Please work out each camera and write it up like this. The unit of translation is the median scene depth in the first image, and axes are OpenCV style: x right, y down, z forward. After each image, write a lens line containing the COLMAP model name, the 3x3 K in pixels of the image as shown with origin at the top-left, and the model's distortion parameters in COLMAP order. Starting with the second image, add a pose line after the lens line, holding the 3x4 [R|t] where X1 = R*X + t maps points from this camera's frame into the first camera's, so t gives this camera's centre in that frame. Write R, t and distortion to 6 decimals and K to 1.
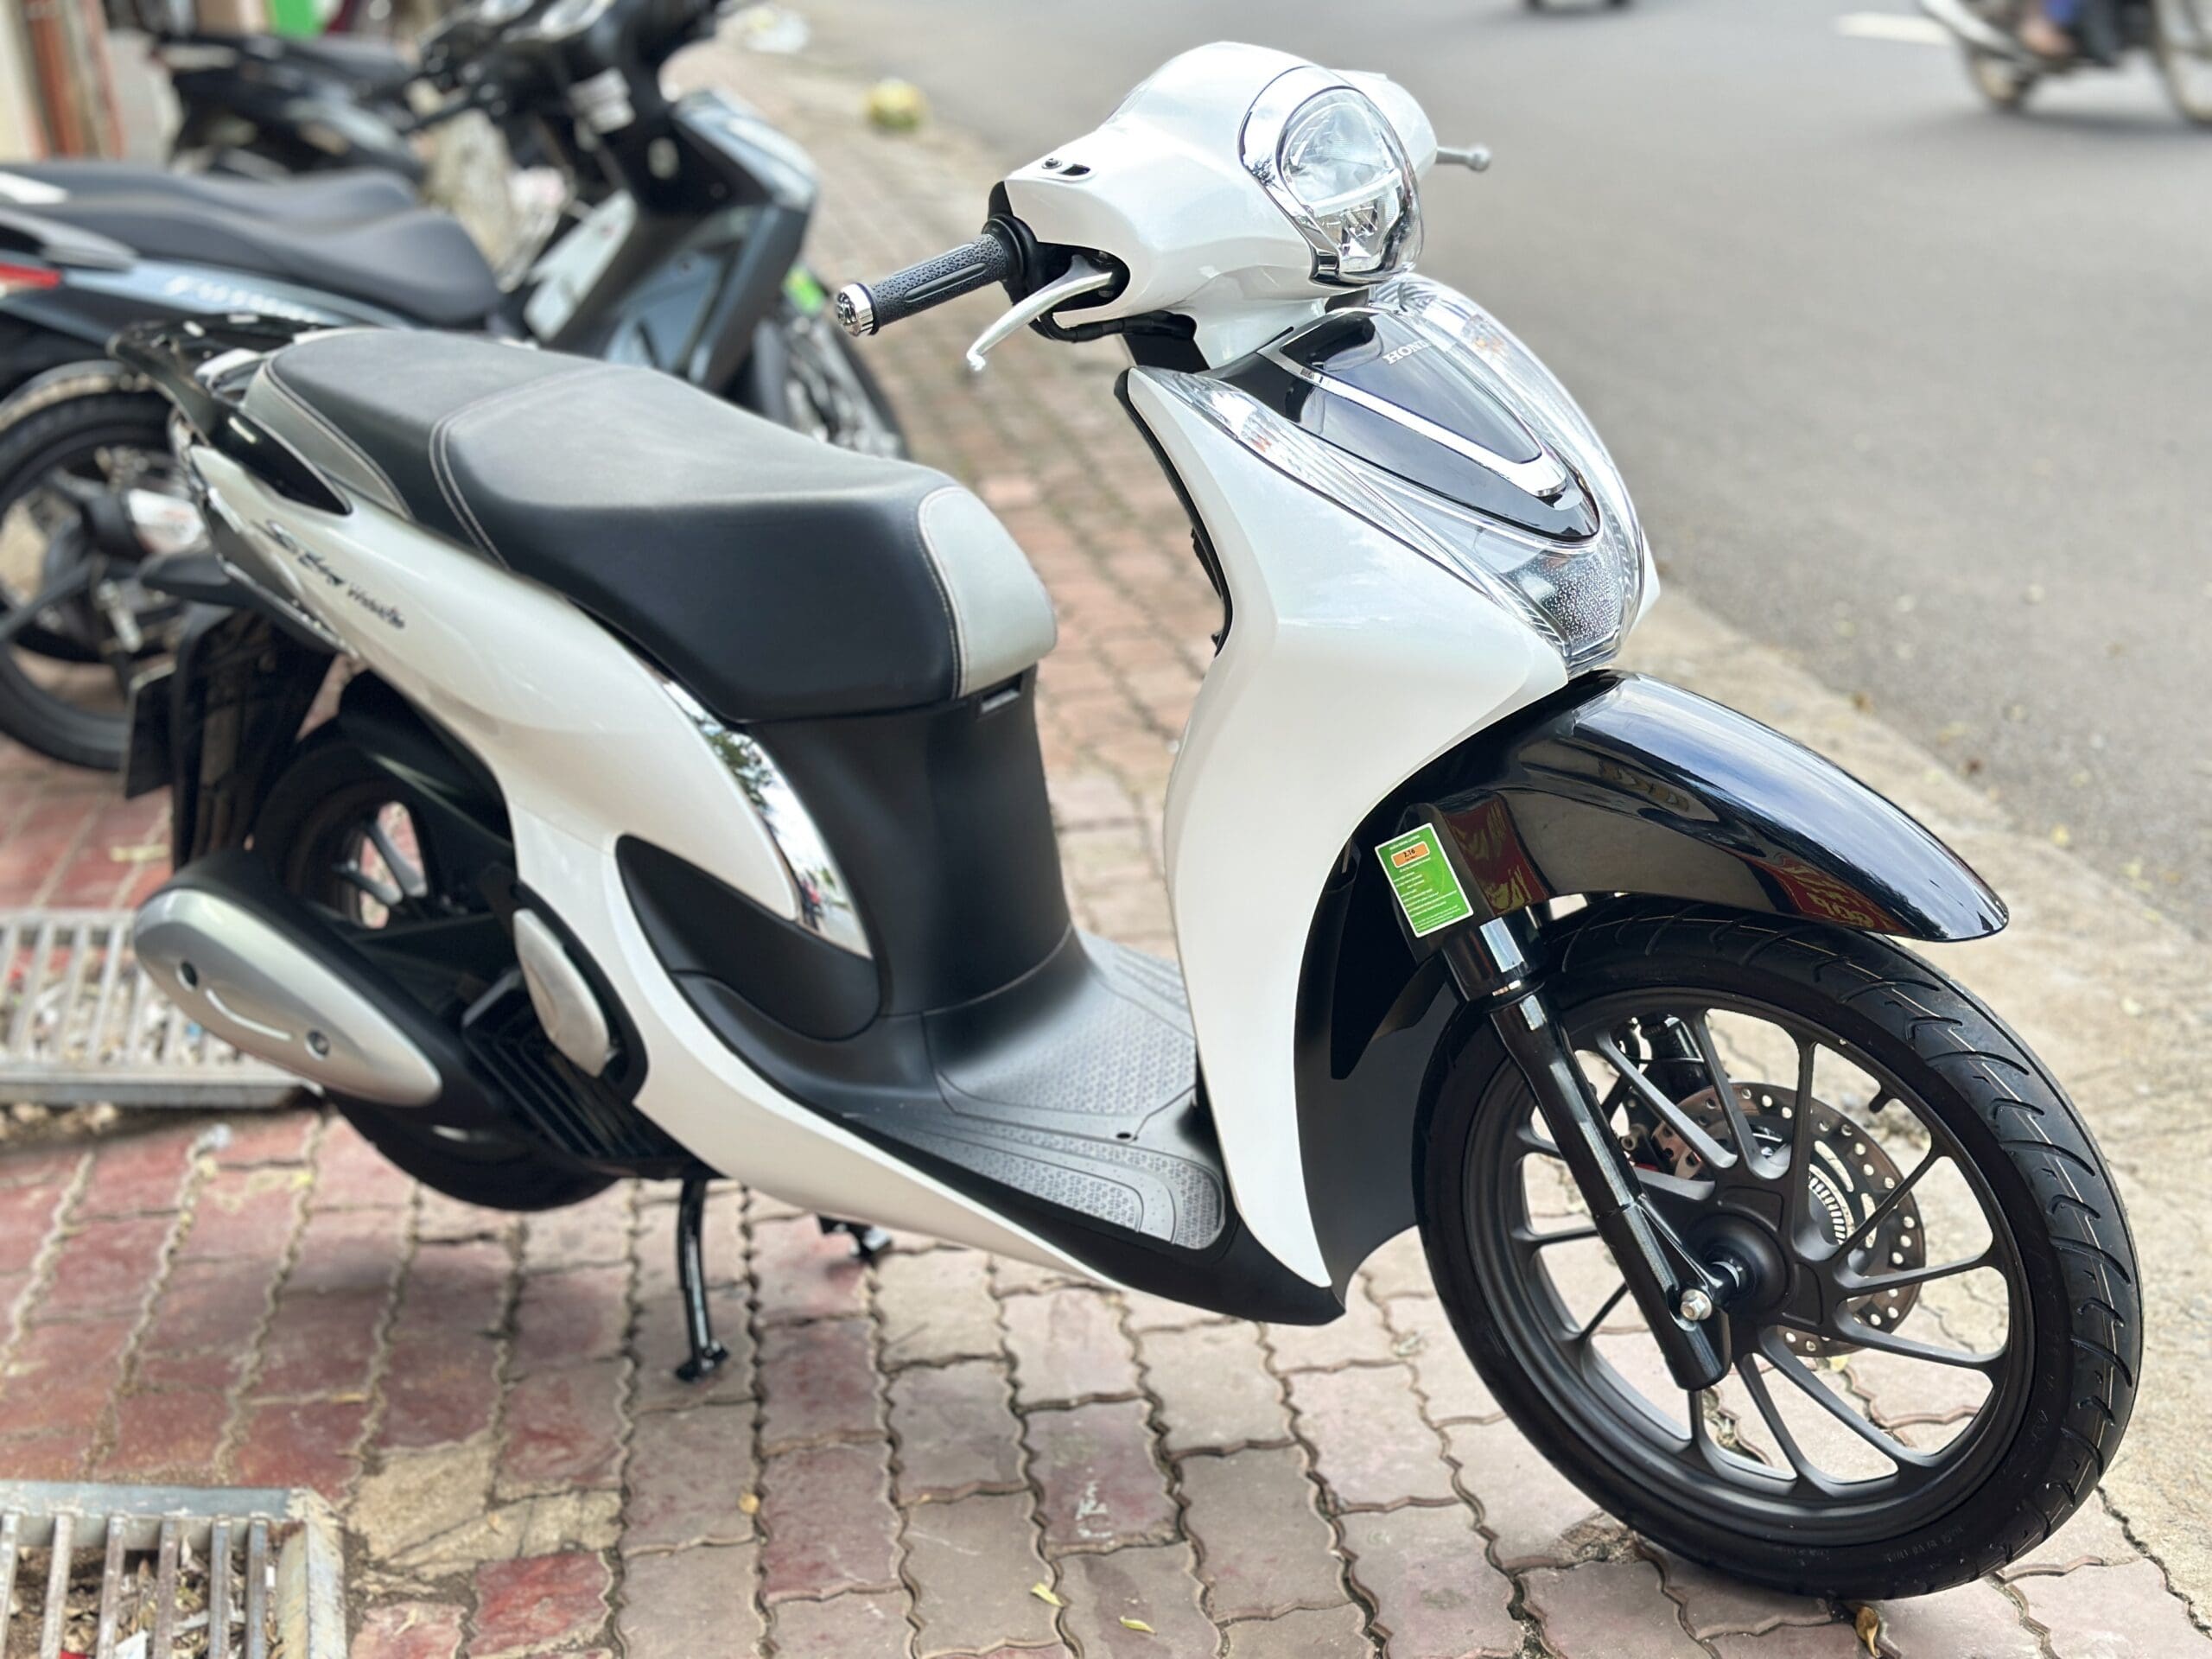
lens RADIAL K [[3101.8, 0, 1099.4], [0, 3101.8, 837.9], [0, 0, 1]] dist [0.205131, -0.442513]
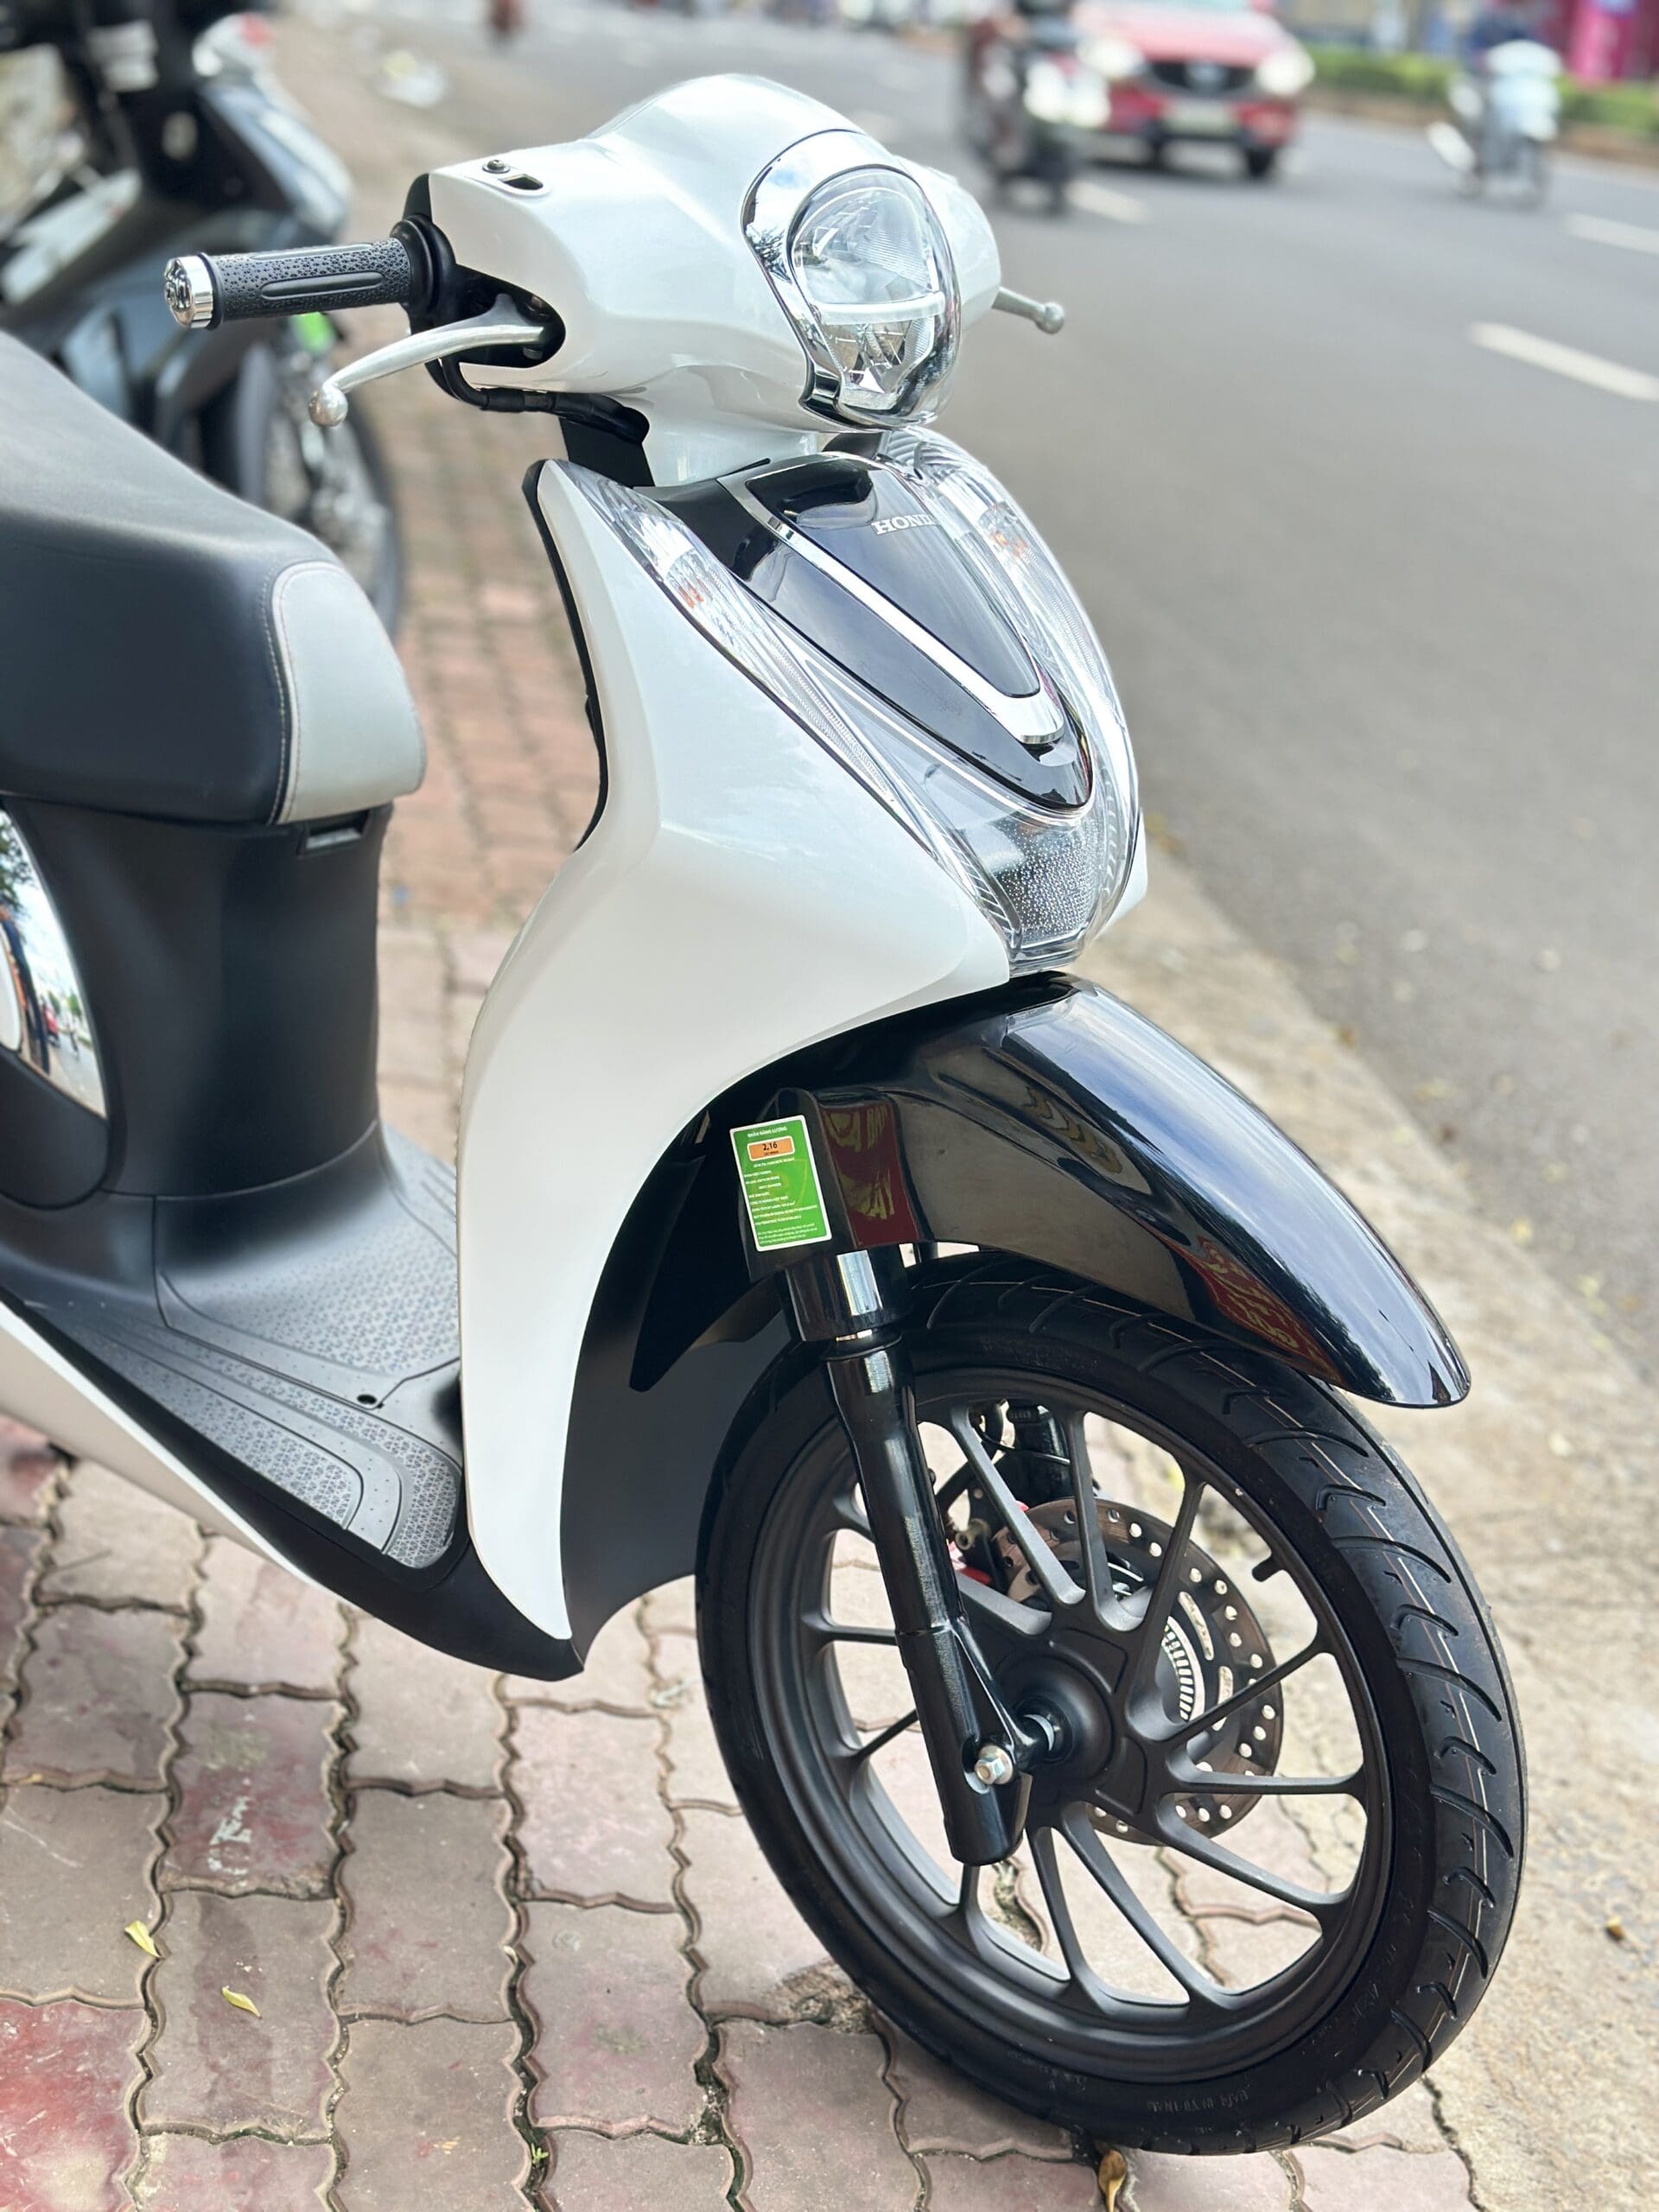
lens RADIAL K [[3101.8, 0, 820.5], [0, 3101.8, 1099.8], [0, 0, 1]] dist [0.205131, -0.442513]
pose [[0.973306, 0.214018, 0.082896, 0.040449], [-0.216546, 0.976009, 0.022703, -0.025289], [-0.076048, -0.040048, 0.996300, 0.193932]]
